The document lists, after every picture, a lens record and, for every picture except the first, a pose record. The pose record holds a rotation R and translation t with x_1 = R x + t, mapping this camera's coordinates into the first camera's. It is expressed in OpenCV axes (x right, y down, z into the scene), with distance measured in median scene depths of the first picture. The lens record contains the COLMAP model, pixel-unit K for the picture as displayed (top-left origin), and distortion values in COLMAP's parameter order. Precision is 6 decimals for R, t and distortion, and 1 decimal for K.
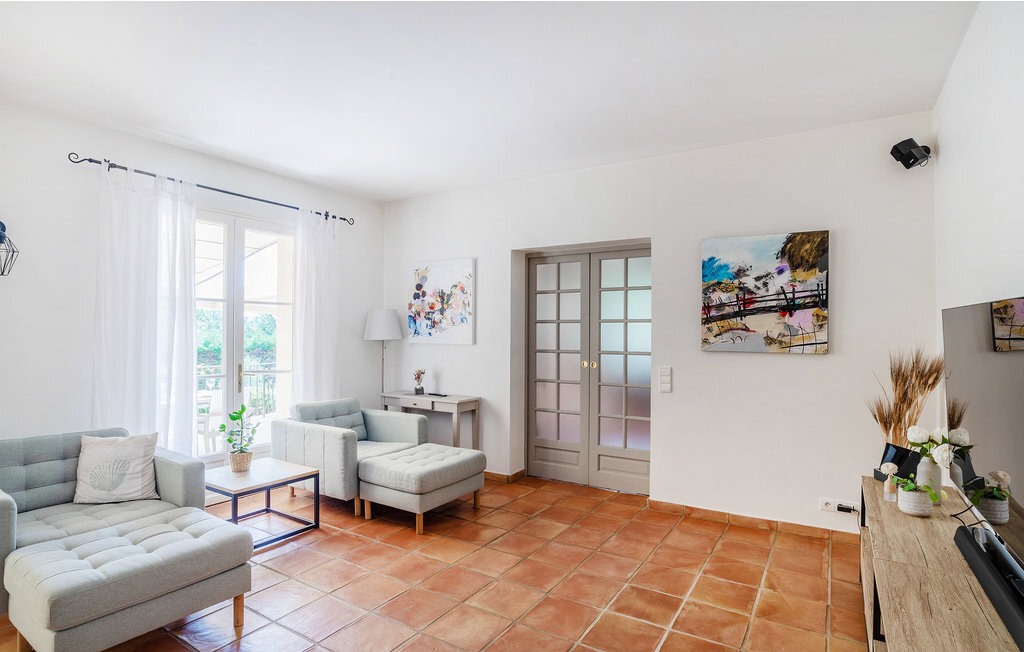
lens RADIAL K [[526.3, 0, 510.2], [0, 526.3, 329.0], [0, 0, 1]] dist [-0.037502, 0.005241]
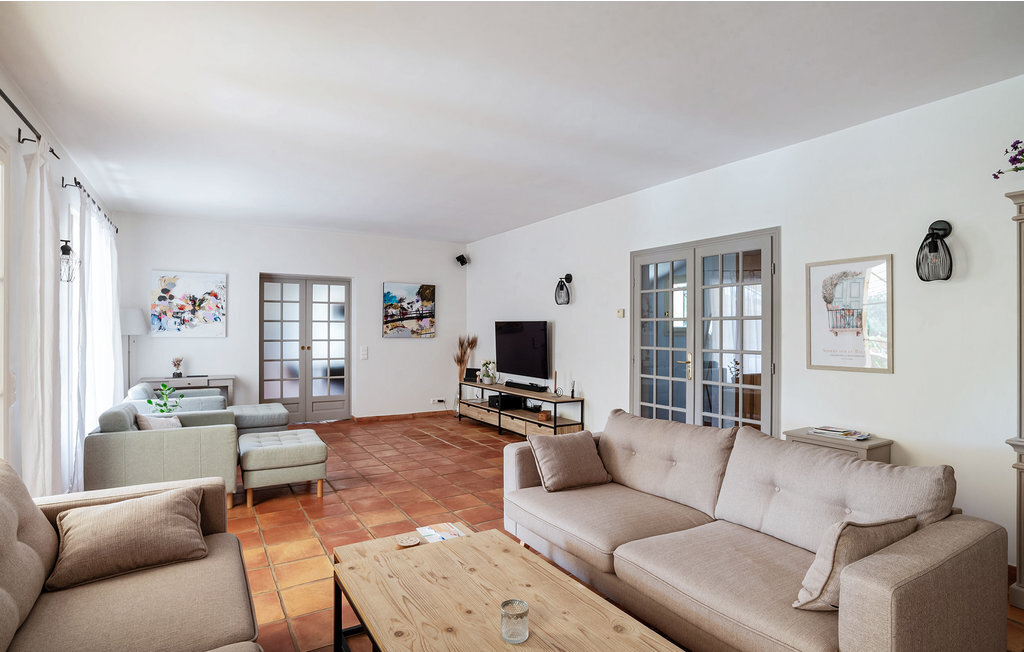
lens RADIAL K [[526.3, 0, 512.0], [0, 526.3, 327.9], [0, 0, 1]] dist [-0.037502, 0.005241]
pose [[0.451155, 0.002245, 0.892443, -1.215531], [-0.003680, 0.999993, -0.000655, 0.004508], [-0.892438, -0.002989, 0.451160, -0.358232]]
